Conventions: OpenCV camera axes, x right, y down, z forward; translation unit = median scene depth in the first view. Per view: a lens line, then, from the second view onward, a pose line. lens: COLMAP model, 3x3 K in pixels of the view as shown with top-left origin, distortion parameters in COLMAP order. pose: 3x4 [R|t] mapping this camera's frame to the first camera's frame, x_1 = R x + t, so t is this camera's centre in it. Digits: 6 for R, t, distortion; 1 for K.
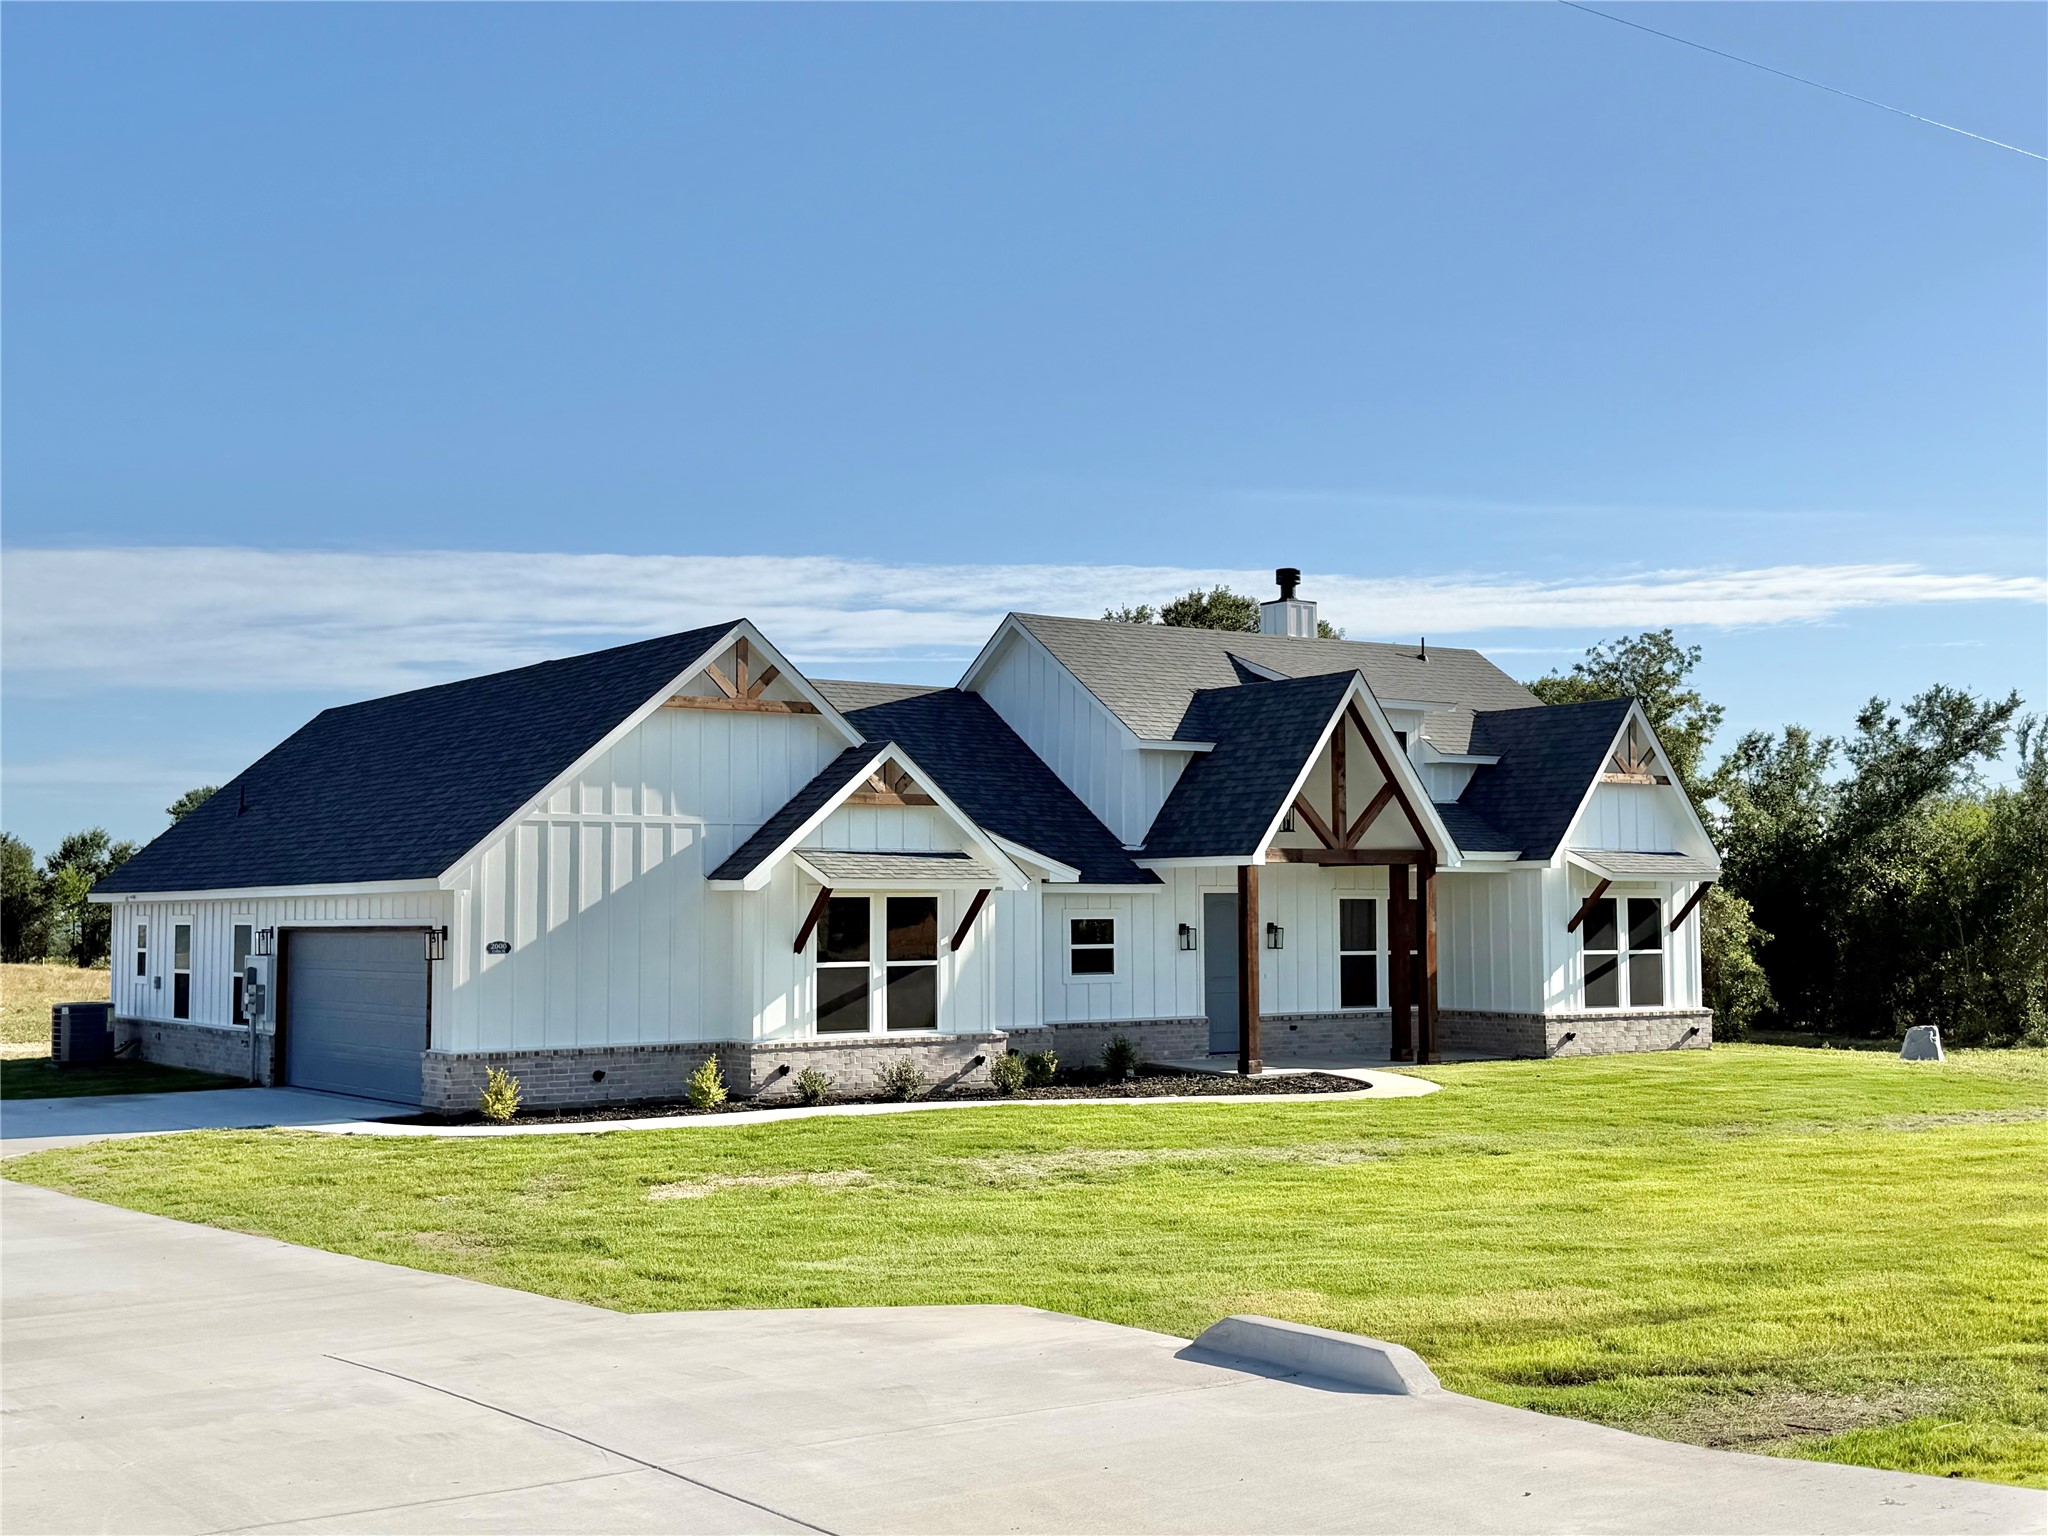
lens RADIAL K [[2343.8, 0, 1032.3], [0, 2343.8, 767.8], [0, 0, 1]] dist [0.123266, -0.003260]
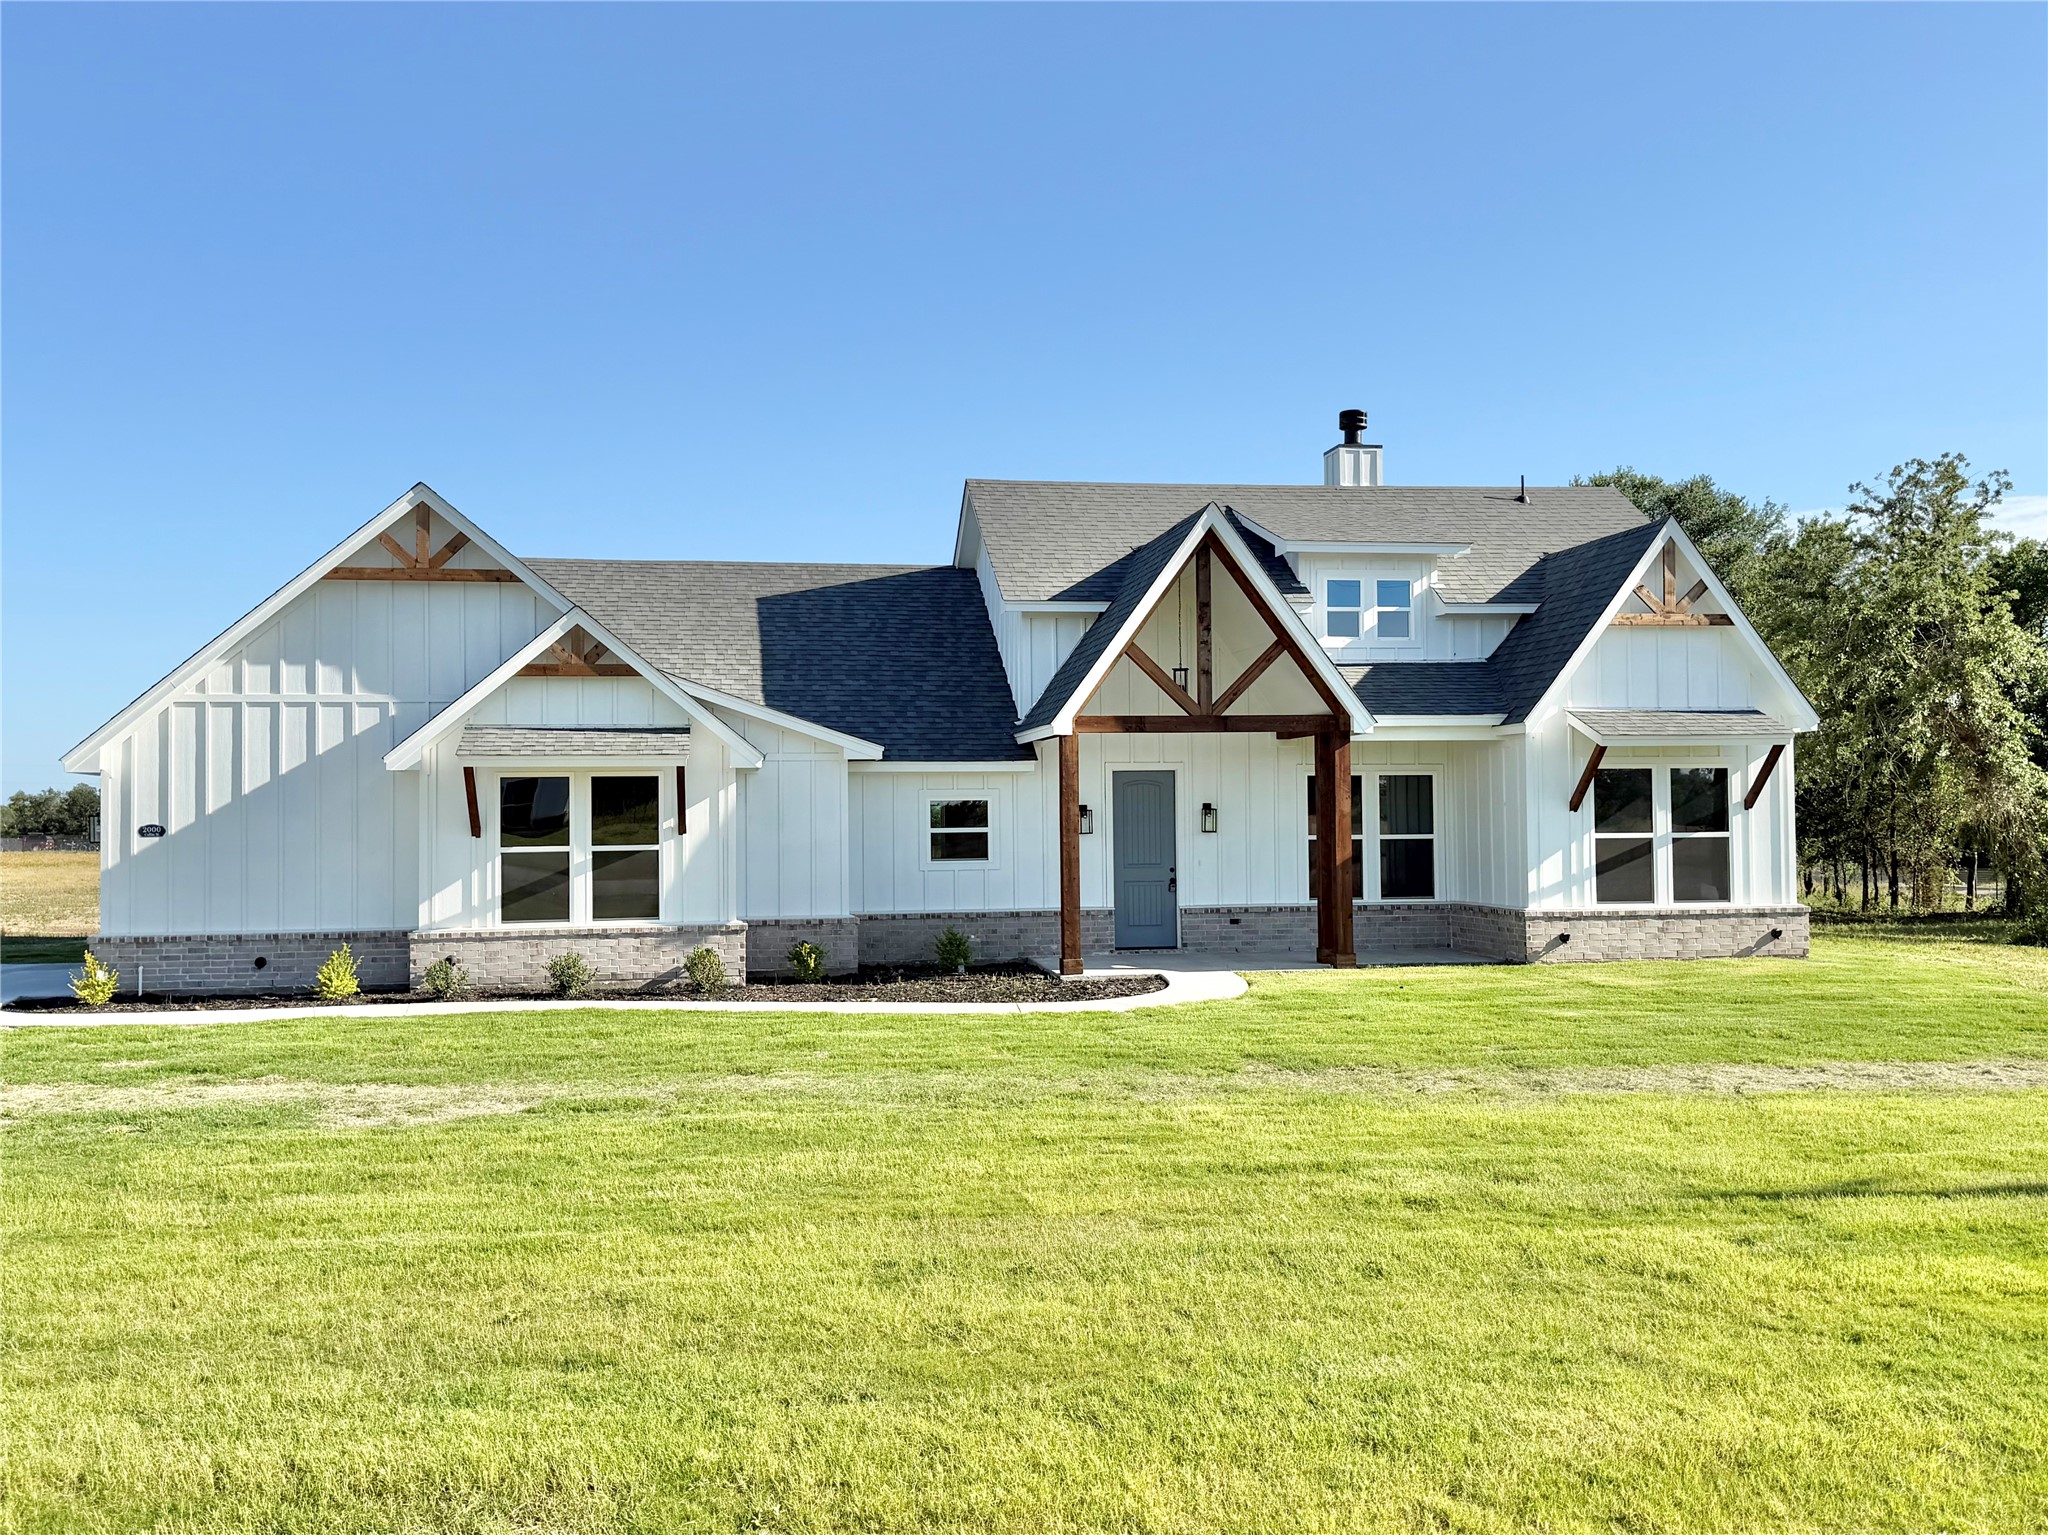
lens RADIAL K [[1838.4, 0, 1024.0], [0, 1838.4, 767.5], [0, 0, 1]] dist [0.201260, -0.473977]
pose [[0.904705, -0.017666, -0.425672, 0.360068], [0.033550, 0.998991, 0.029848, 0.031629], [0.424716, -0.041285, 0.904385, 0.366848]]
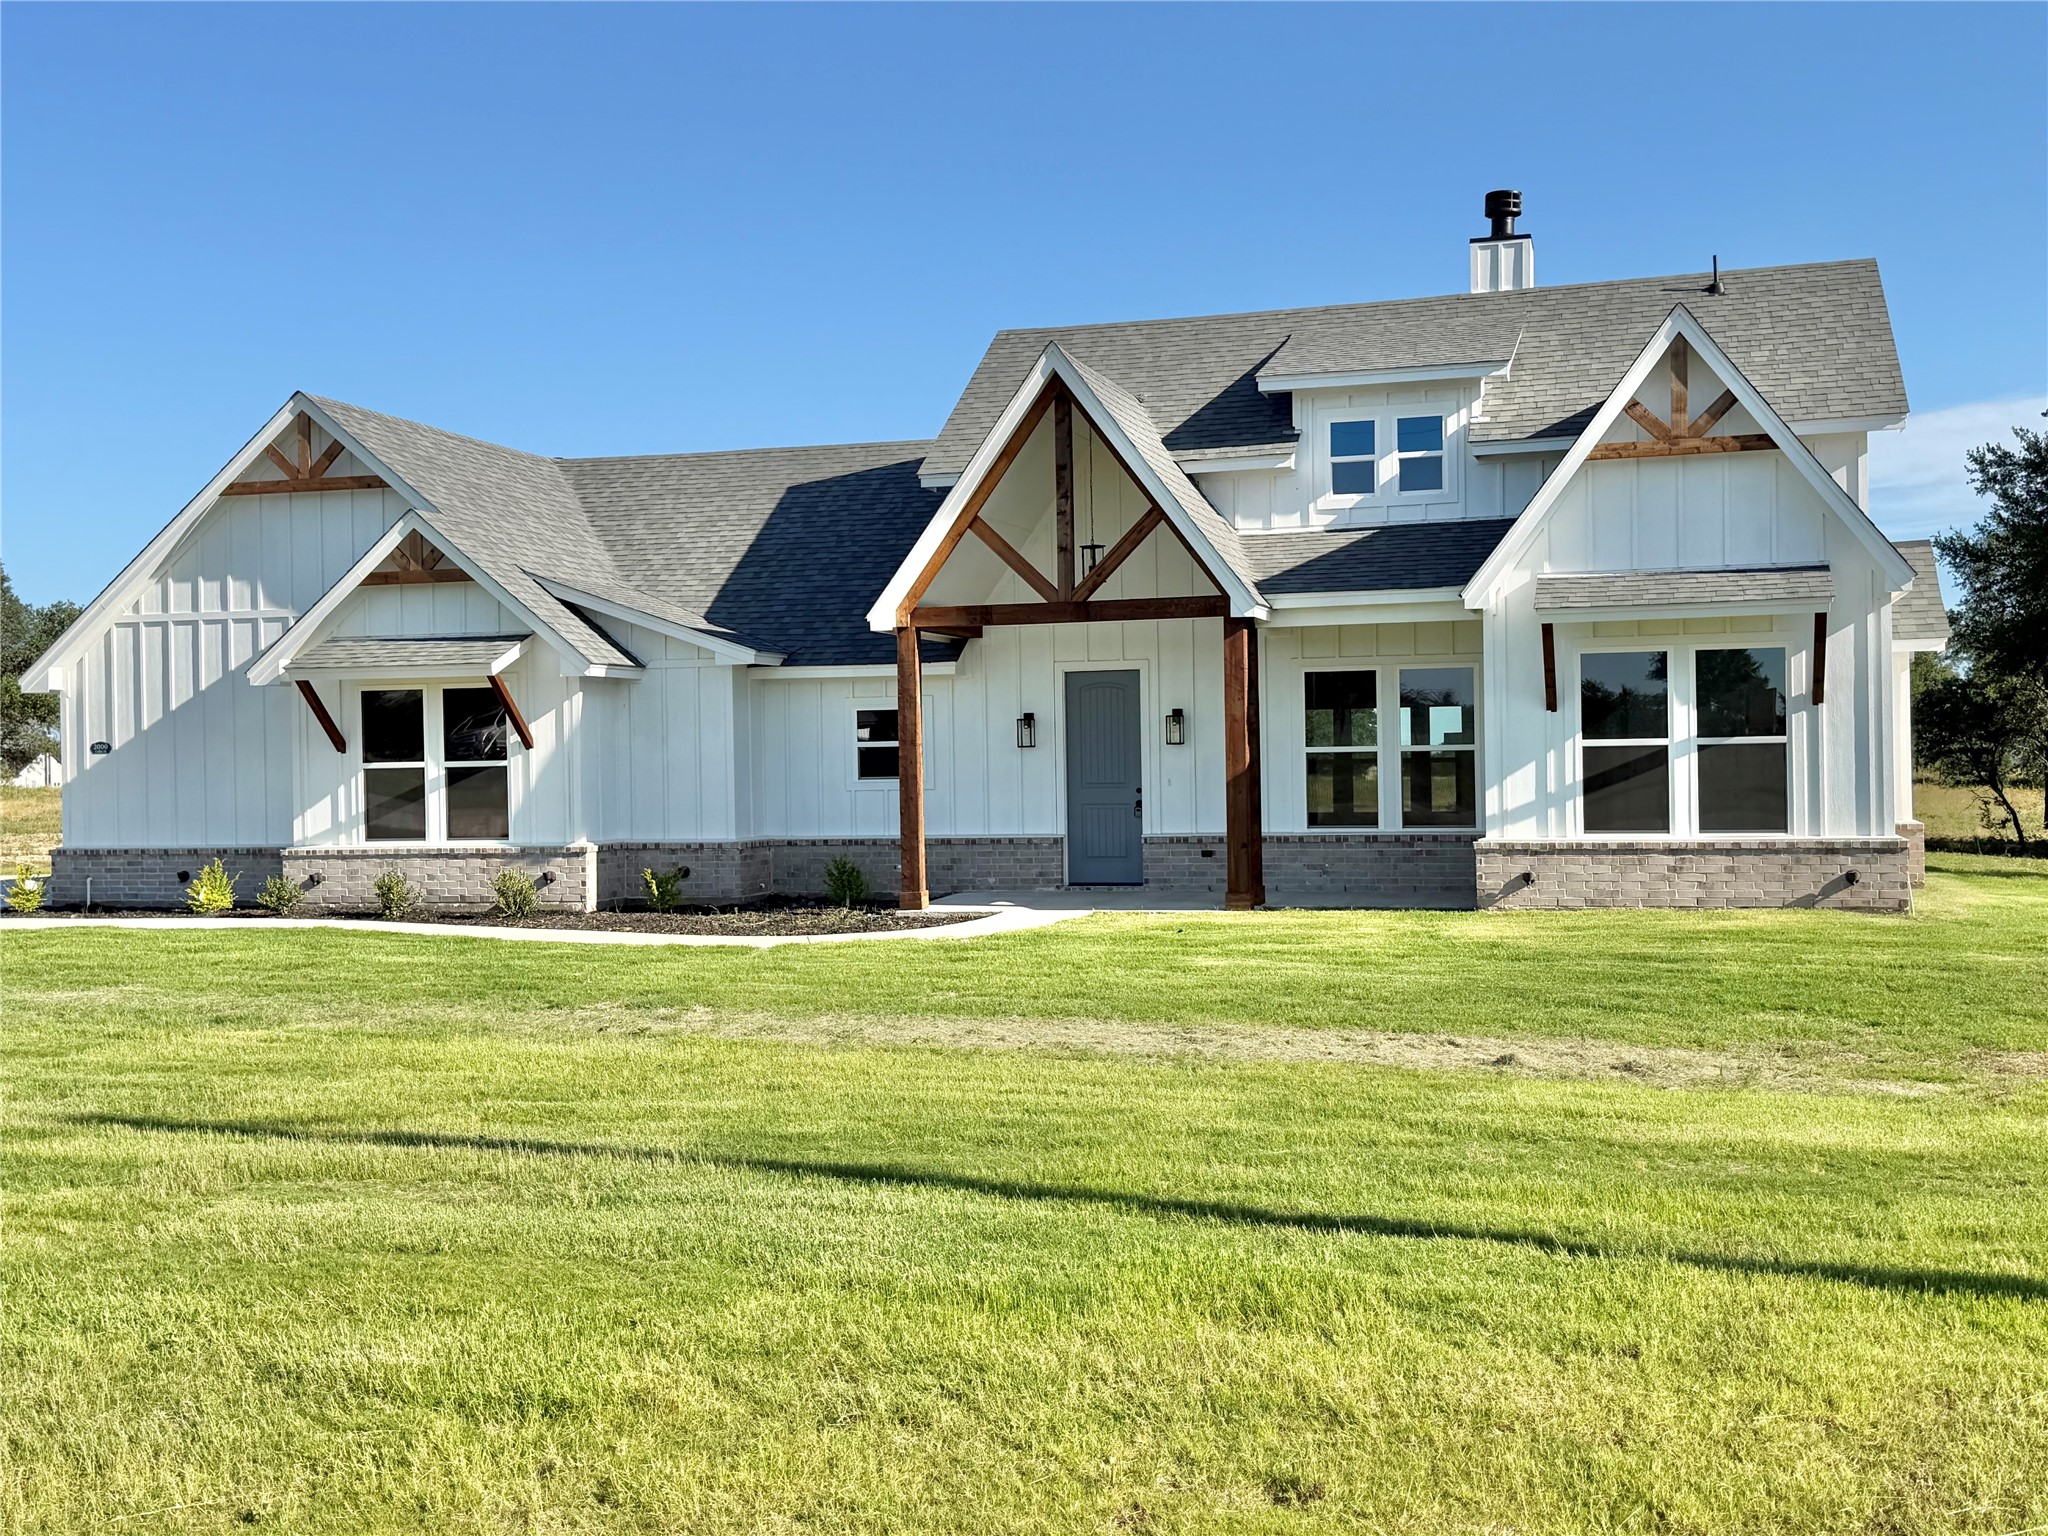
lens RADIAL K [[2226.6, 0, 1022.0], [0, 2226.6, 764.5], [0, 0, 1]] dist [0.199664, -0.455950]
pose [[0.625581, -0.005345, -0.780141, 0.652853], [0.062922, 0.997065, 0.043625, 0.053778], [0.777618, -0.076379, 0.624081, 0.571025]]
